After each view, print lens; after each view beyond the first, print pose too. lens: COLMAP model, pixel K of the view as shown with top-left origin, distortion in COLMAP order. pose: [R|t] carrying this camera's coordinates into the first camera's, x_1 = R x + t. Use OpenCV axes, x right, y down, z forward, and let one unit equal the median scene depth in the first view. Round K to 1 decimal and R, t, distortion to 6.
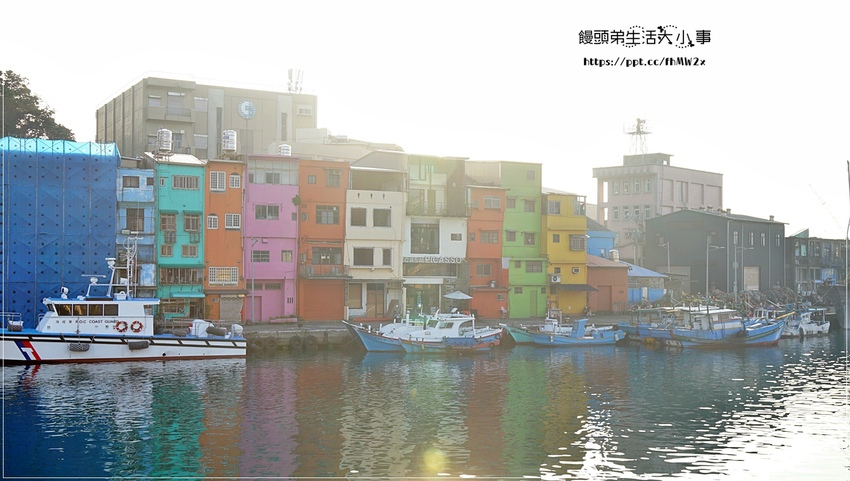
lens RADIAL K [[993.2, 0, 425.0], [0, 993.2, 240.5], [0, 0, 1]] dist [0.051306, 0.004916]
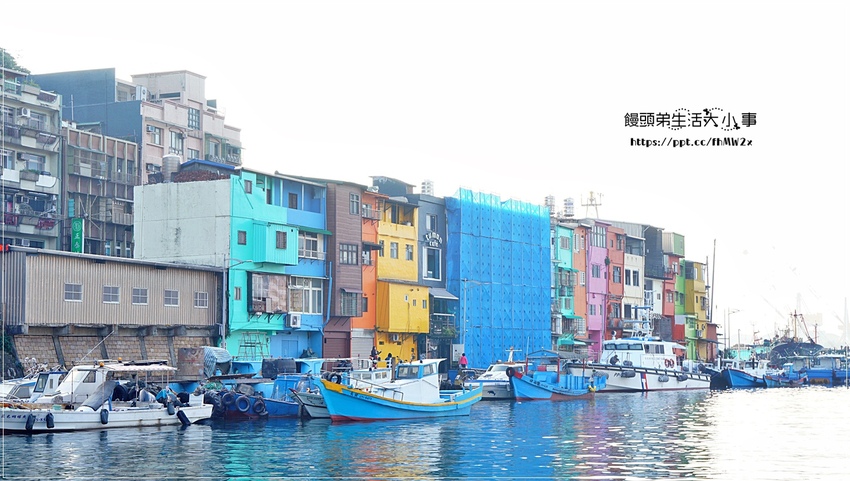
lens RADIAL K [[1390.1, 0, 425.0], [0, 1390.1, 240.5], [0, 0, 1]] dist [0.060662, 0.039597]
pose [[0.807993, 0.040365, 0.587808, -1.498527], [-0.008130, 0.998319, -0.057379, 0.035119], [-0.589136, 0.041583, 0.806963, -0.209976]]
